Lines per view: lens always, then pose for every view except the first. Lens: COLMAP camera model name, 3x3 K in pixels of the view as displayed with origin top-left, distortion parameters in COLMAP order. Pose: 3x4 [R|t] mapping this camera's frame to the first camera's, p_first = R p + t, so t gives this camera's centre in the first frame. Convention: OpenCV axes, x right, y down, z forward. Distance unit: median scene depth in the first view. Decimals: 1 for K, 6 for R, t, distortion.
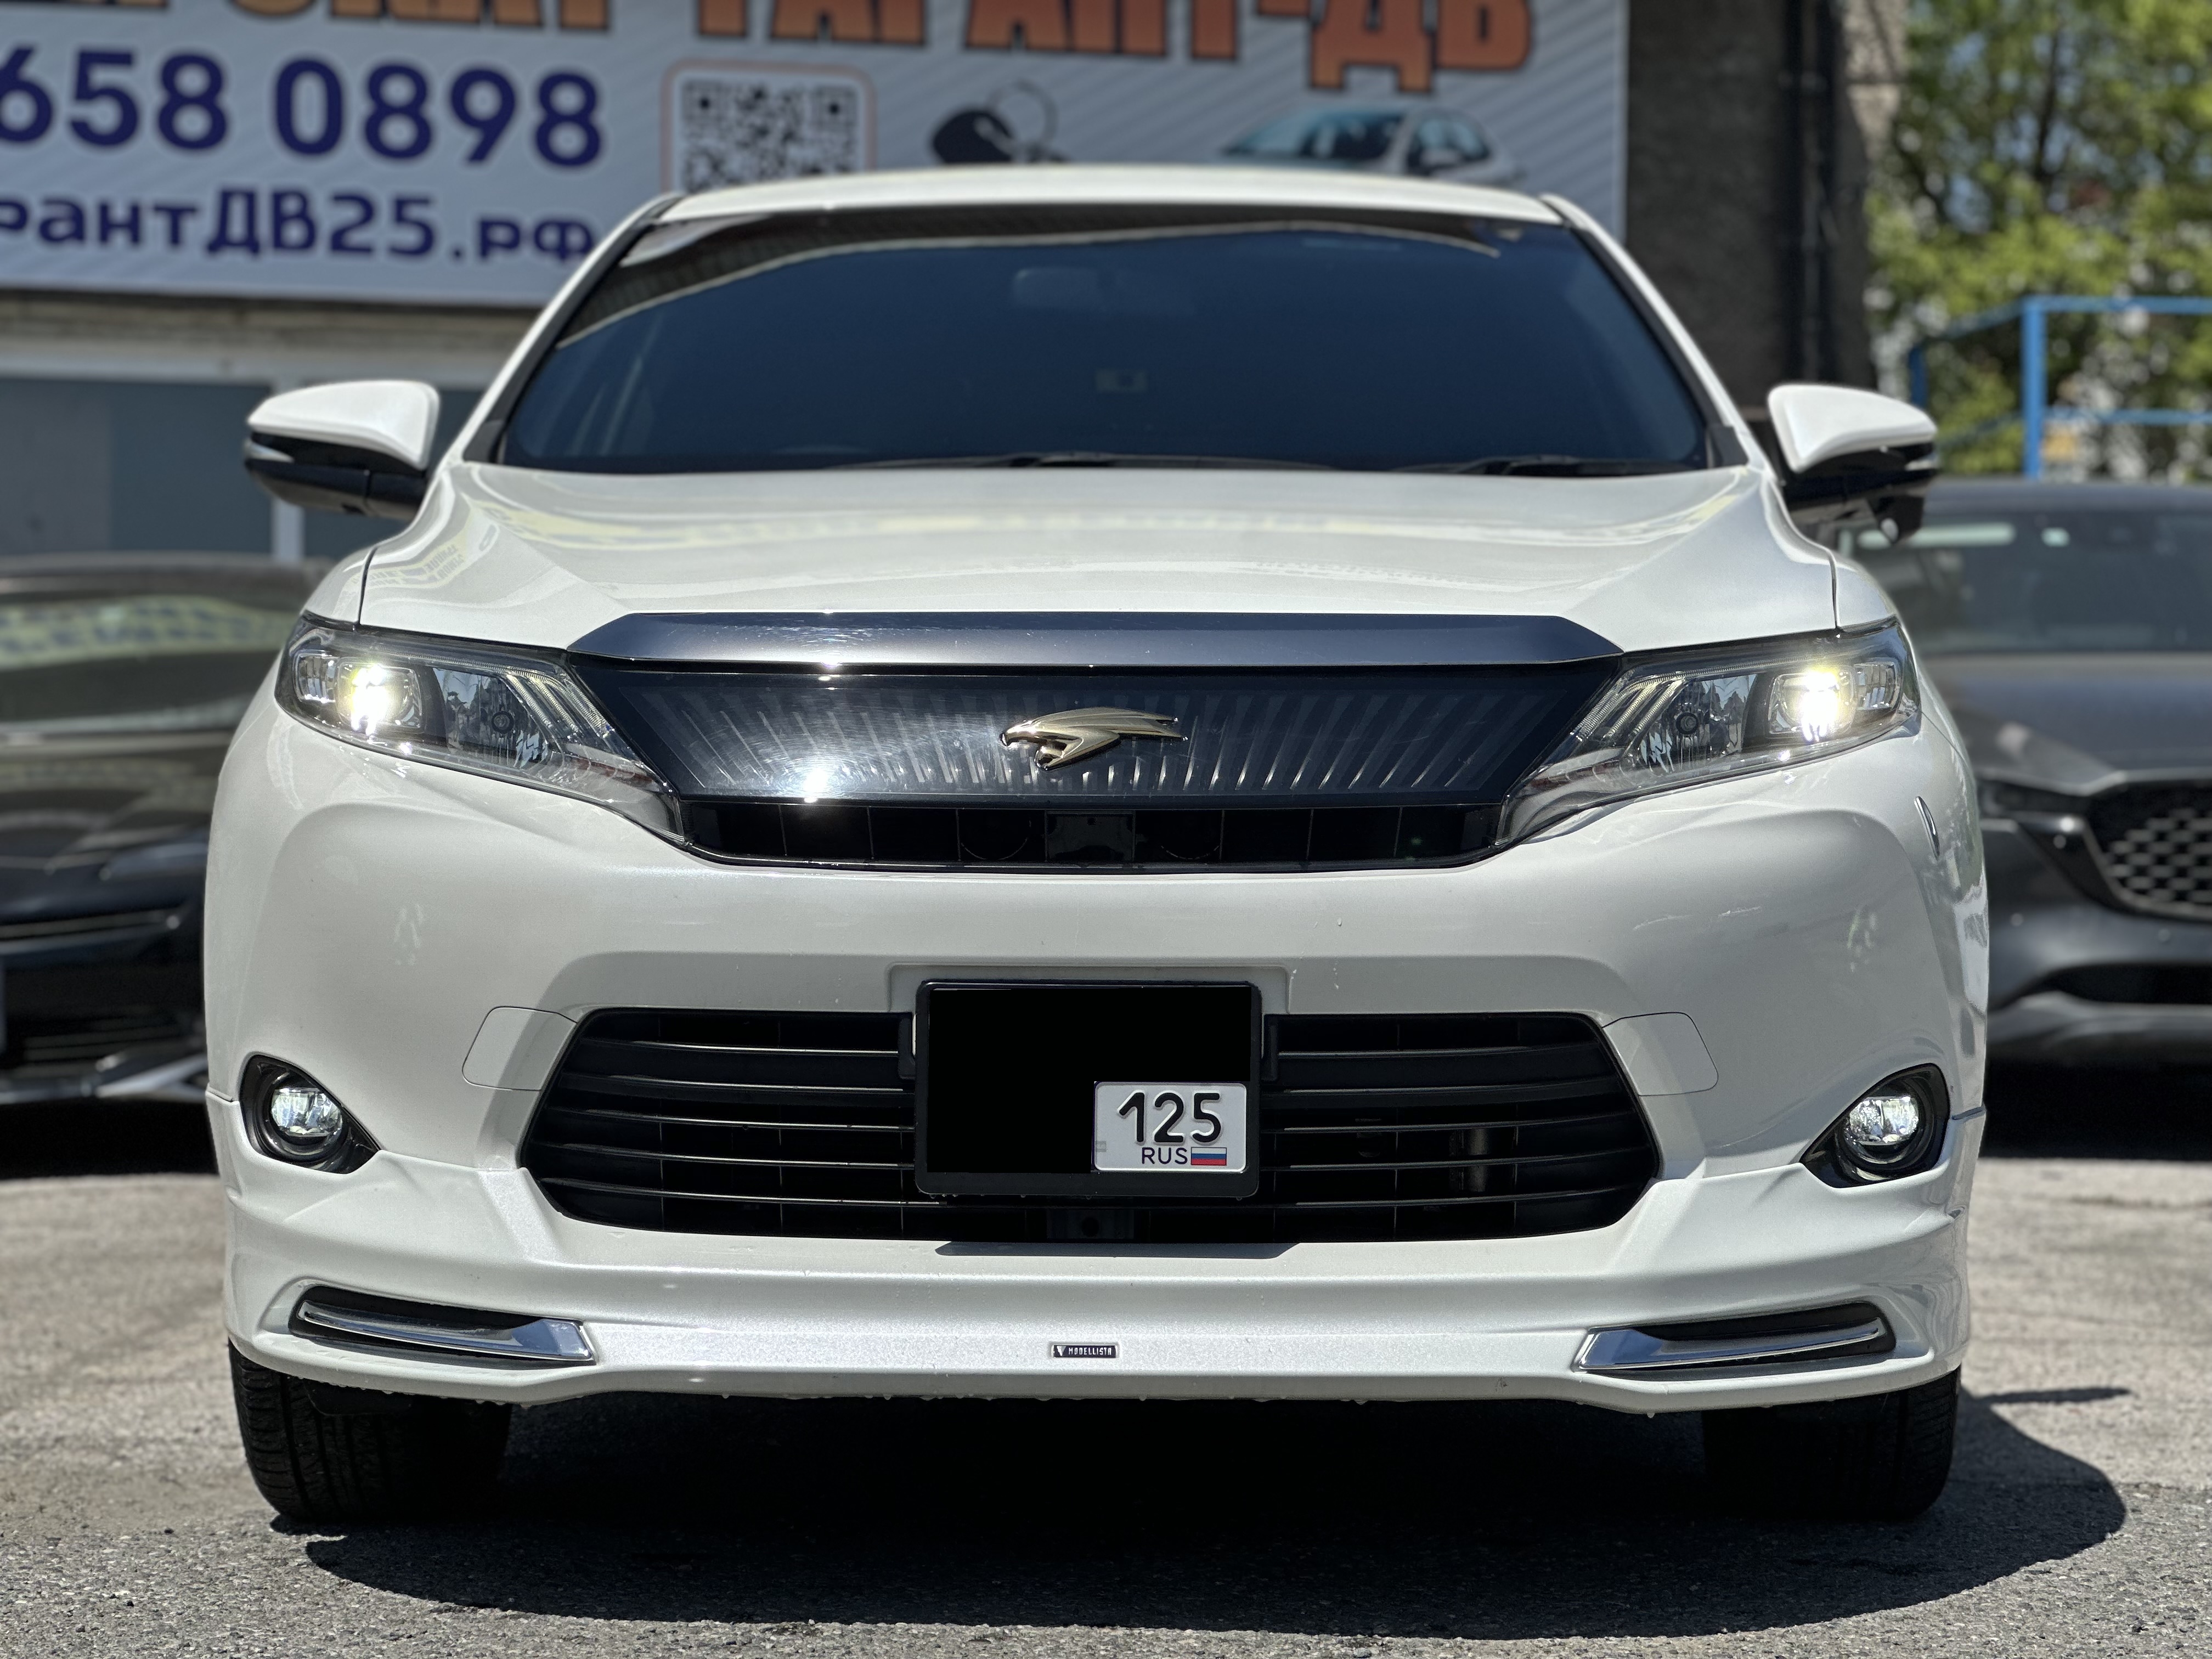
lens RADIAL K [[4870.1, 0, 1106.0], [0, 4870.1, 829.5], [0, 0, 1]] dist [0.050161, 0.964676]
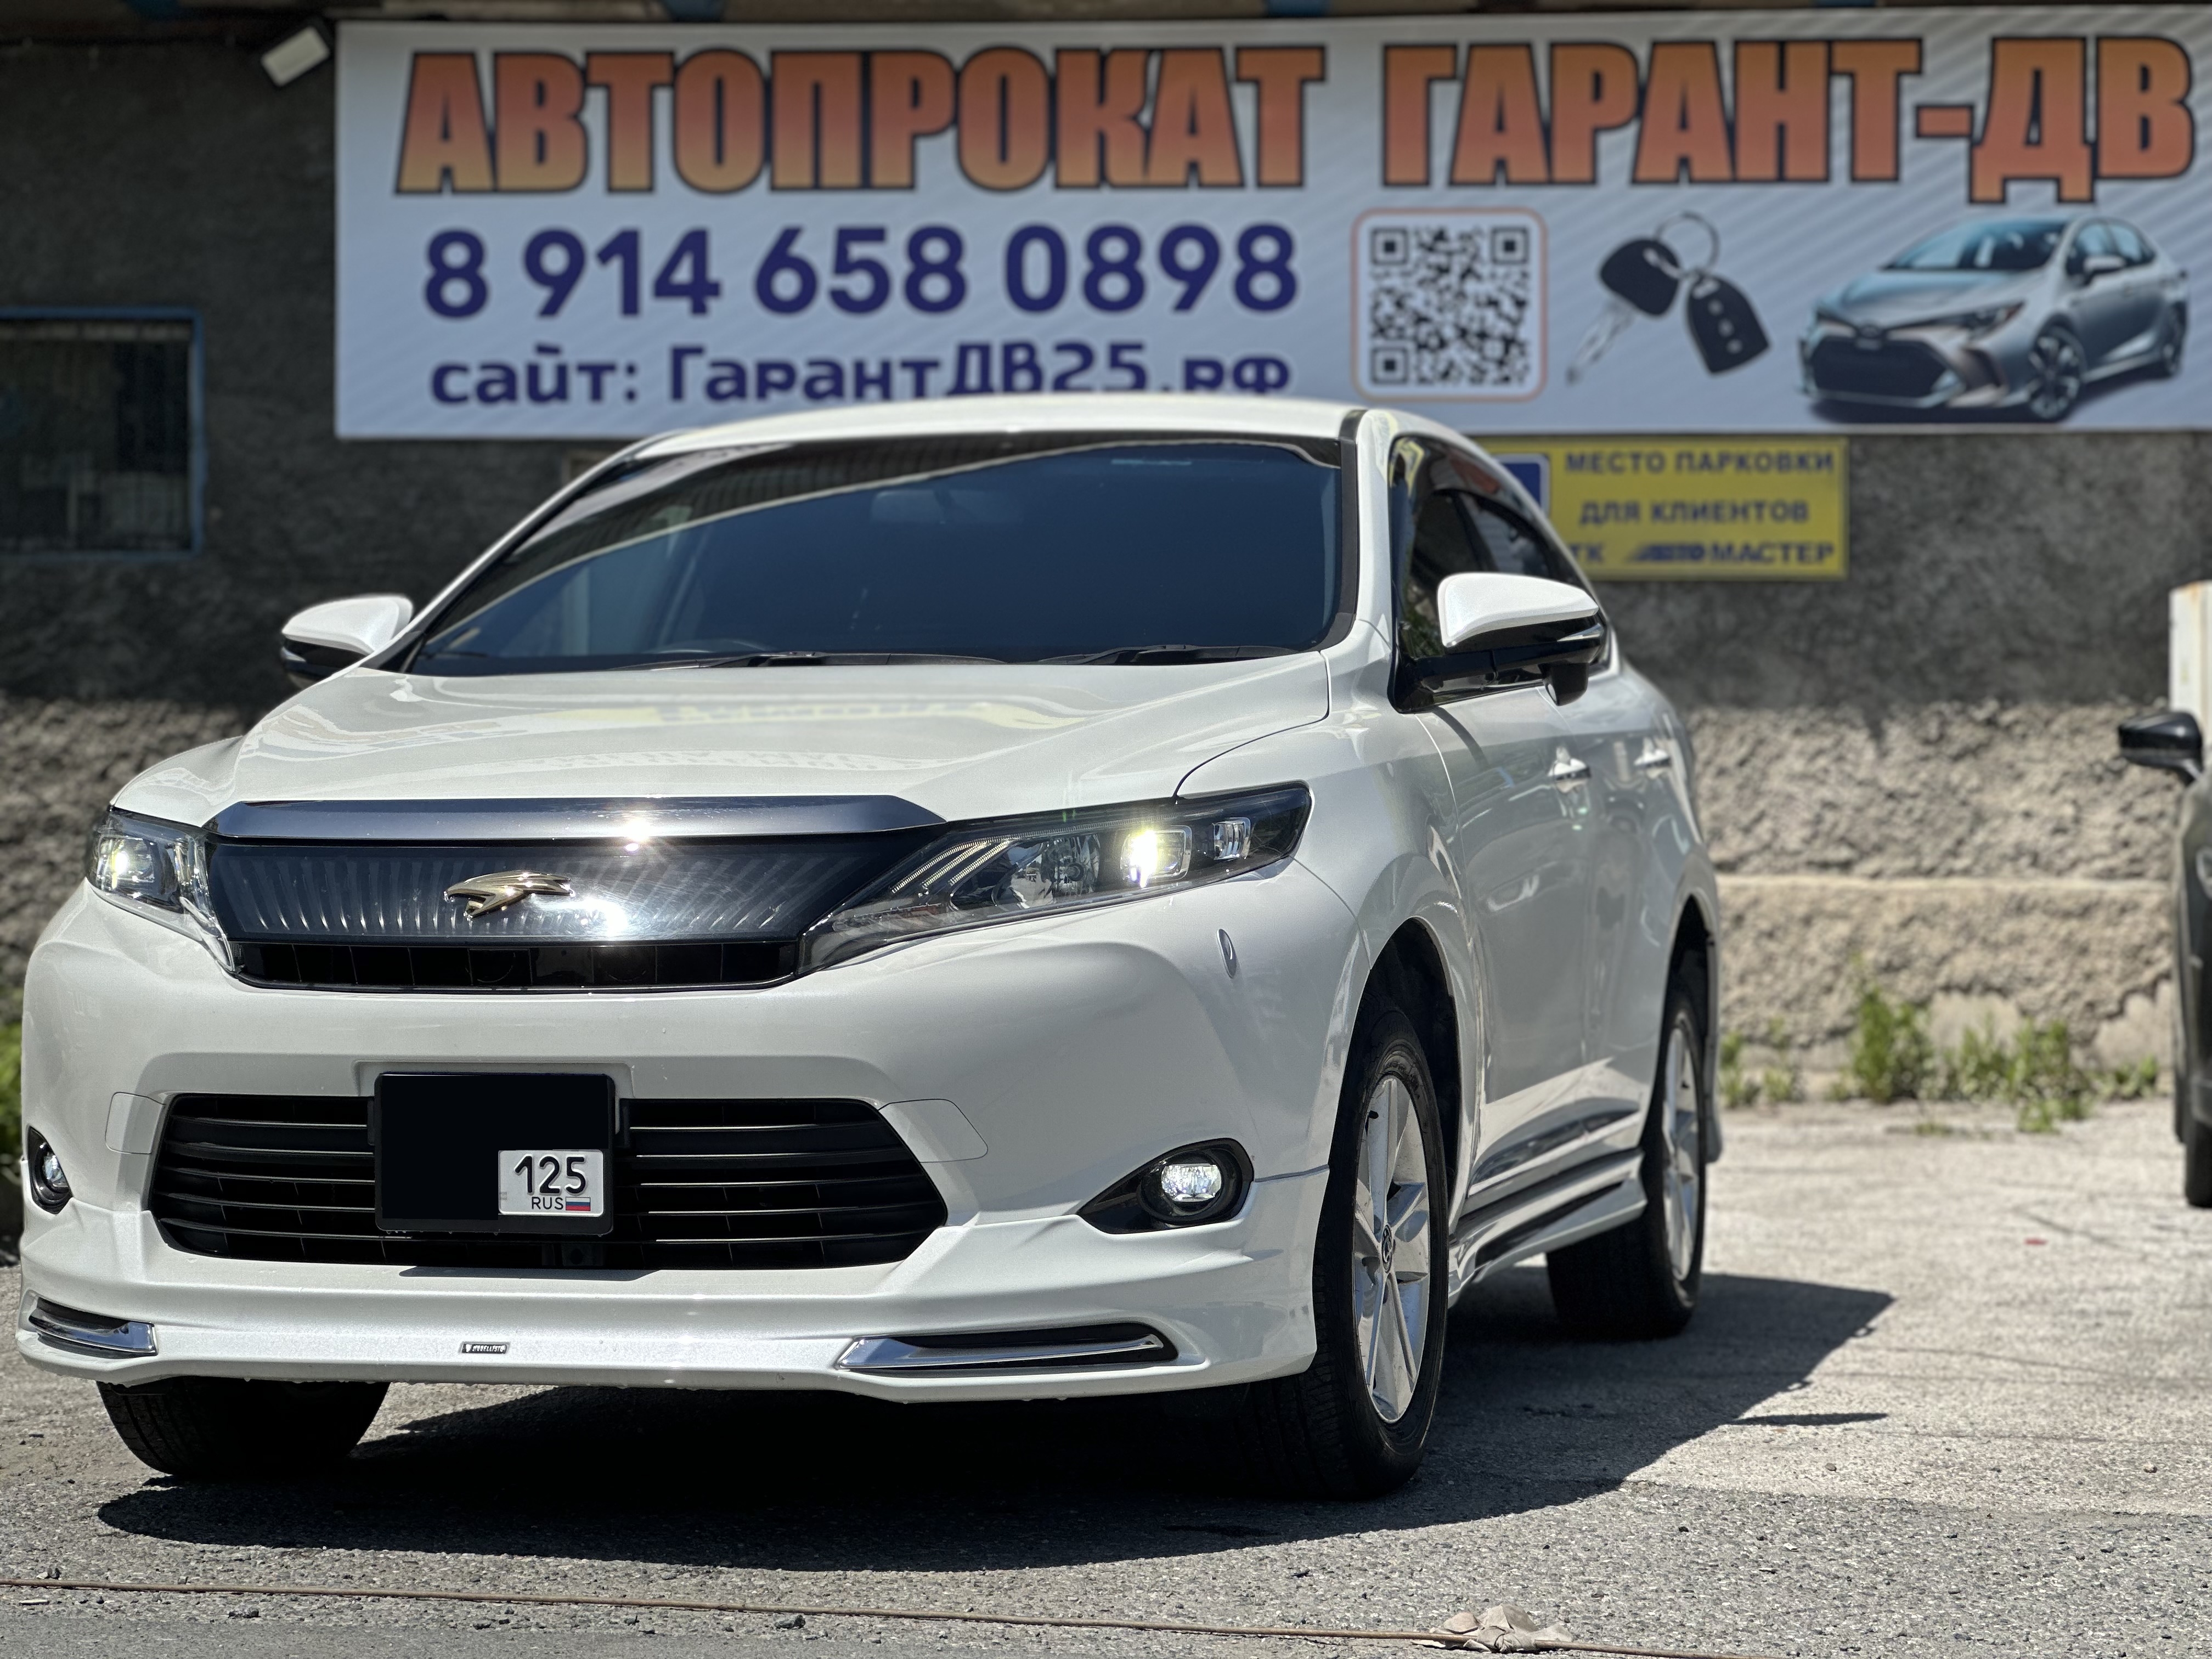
lens RADIAL K [[4841.2, 0, 1106.0], [0, 4841.2, 829.5], [0, 0, 1]] dist [0.055060, 0.369876]
pose [[0.964483, -0.010056, -0.263952, 0.148025], [0.007411, 0.999912, -0.011017, -0.005908], [0.264040, 0.008670, 0.964473, -0.072948]]
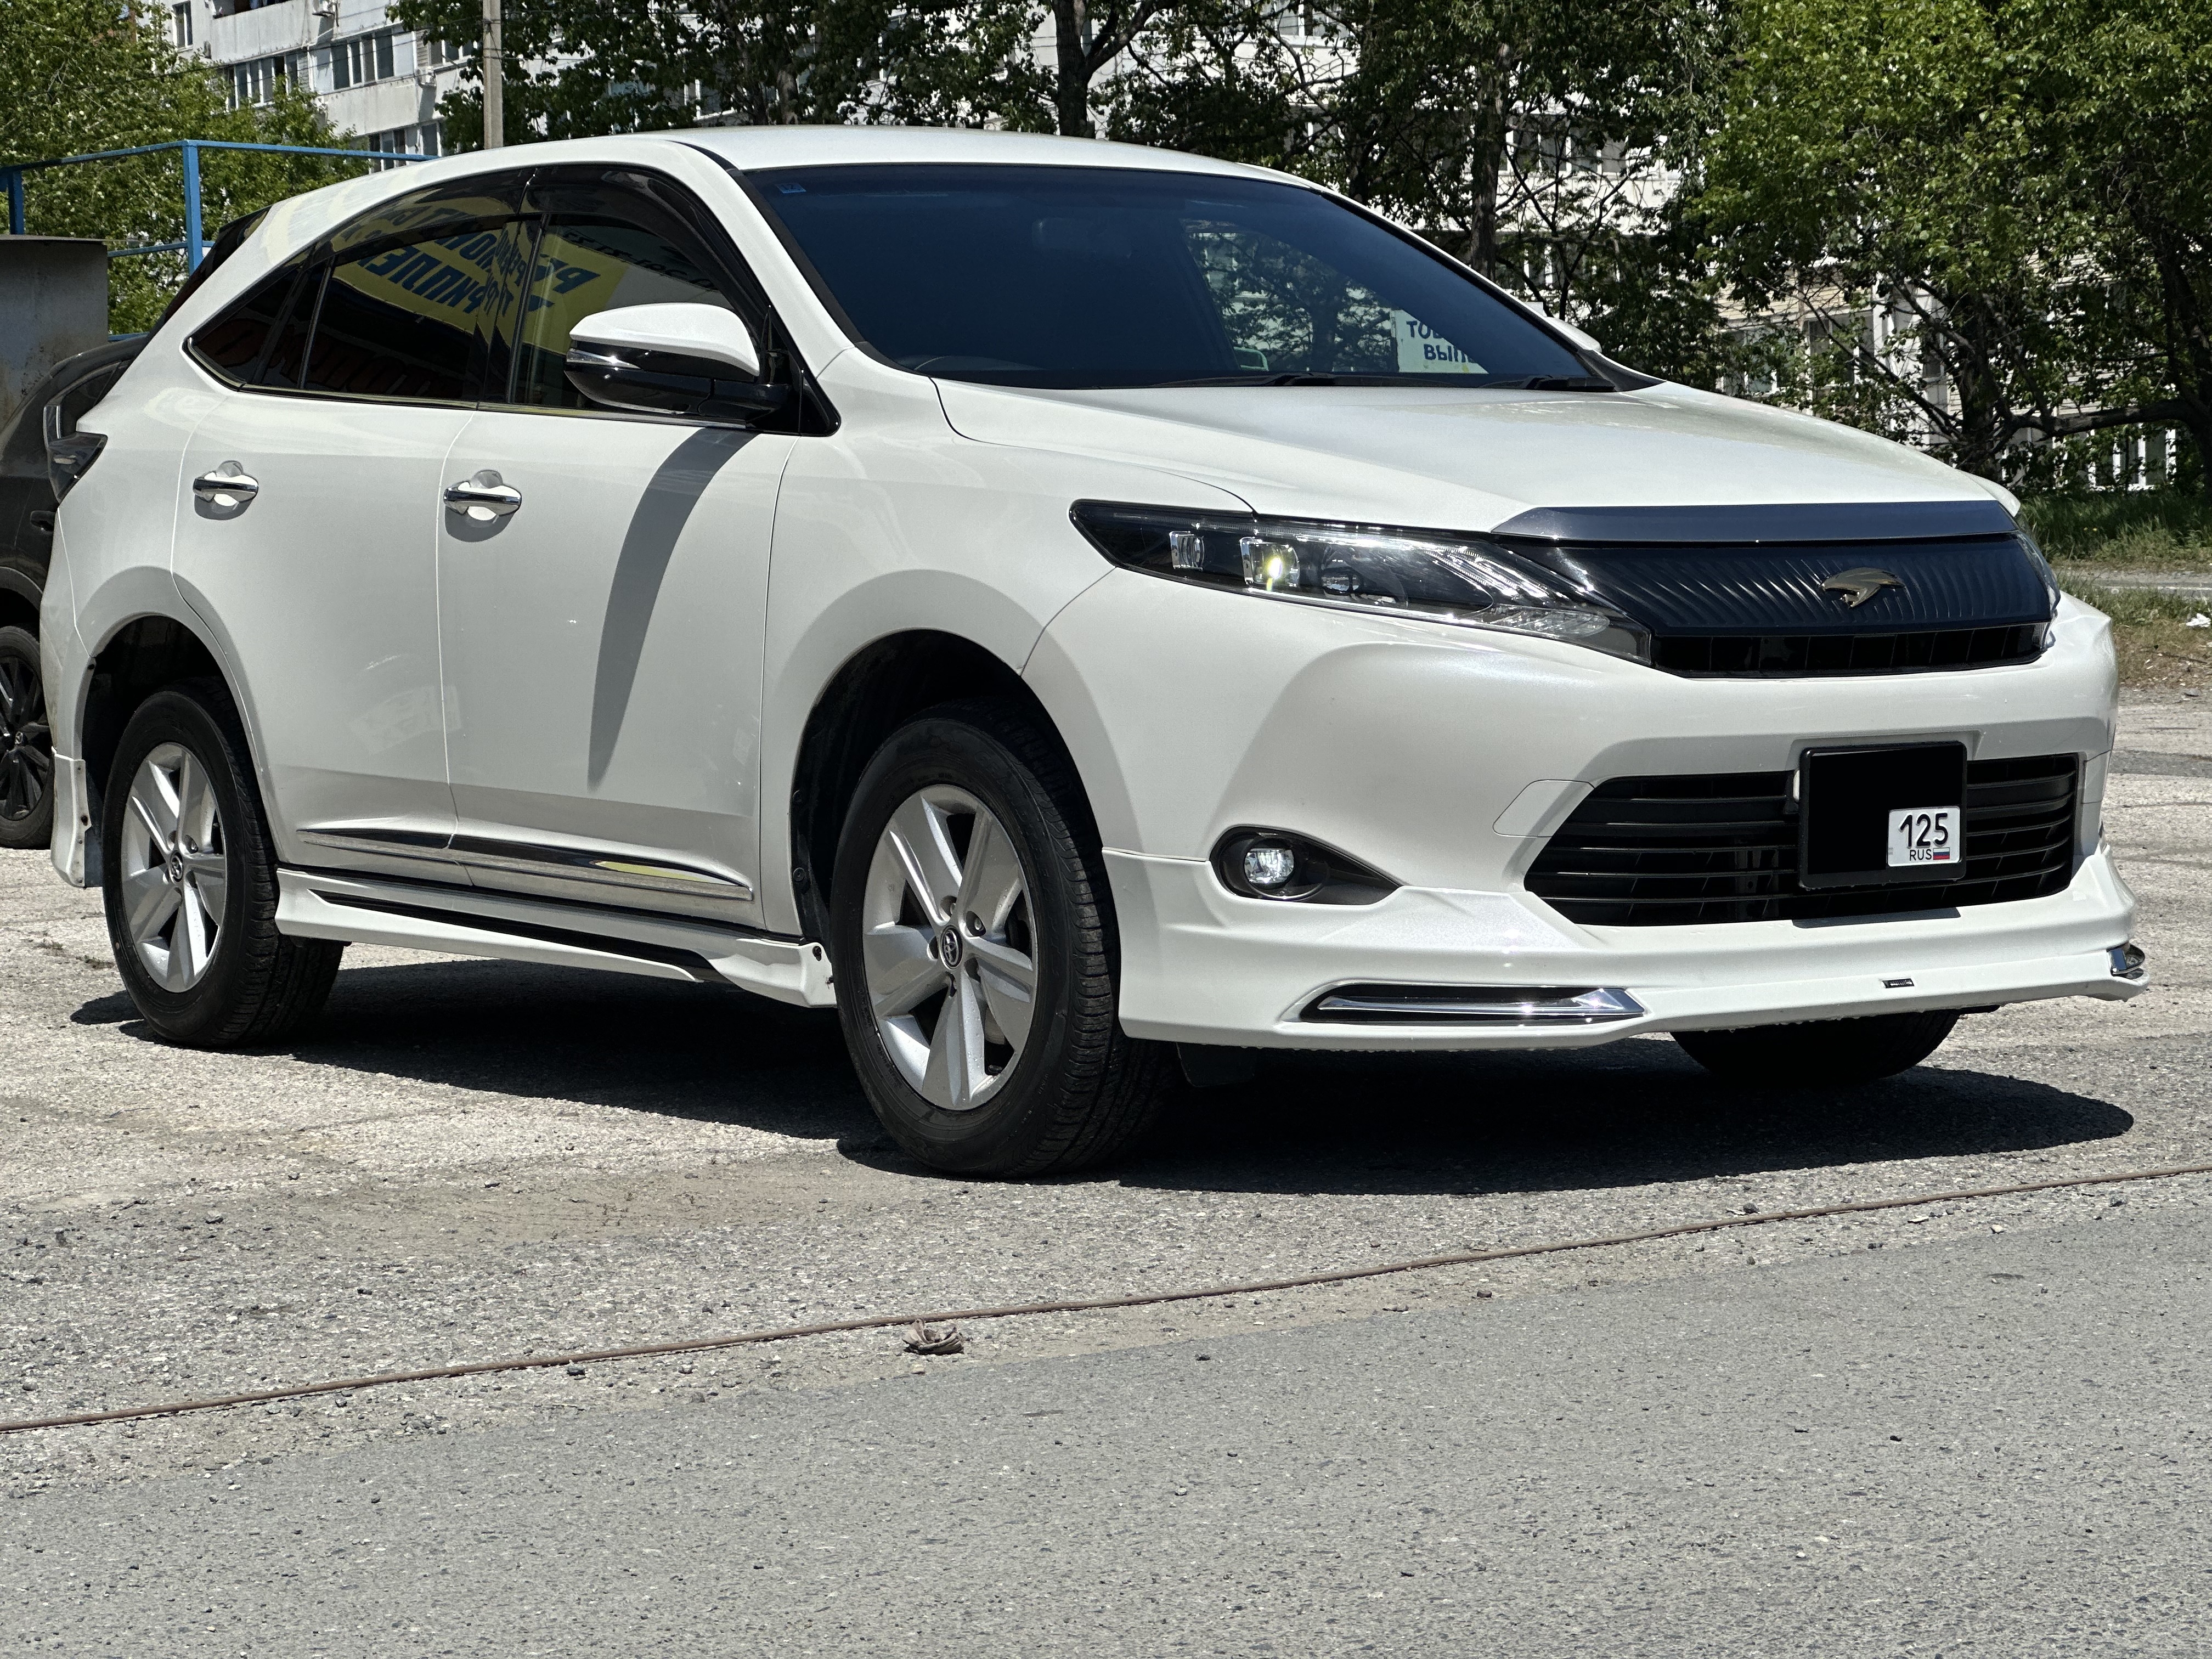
lens RADIAL K [[4870.1, 0, 1106.0], [0, 4870.1, 829.5], [0, 0, 1]] dist [0.050161, 0.964676]
pose [[0.825595, -0.051864, 0.561875, -0.307754], [0.025776, 0.998194, 0.054265, -0.009182], [-0.563675, -0.030319, 0.825440, -0.038772]]
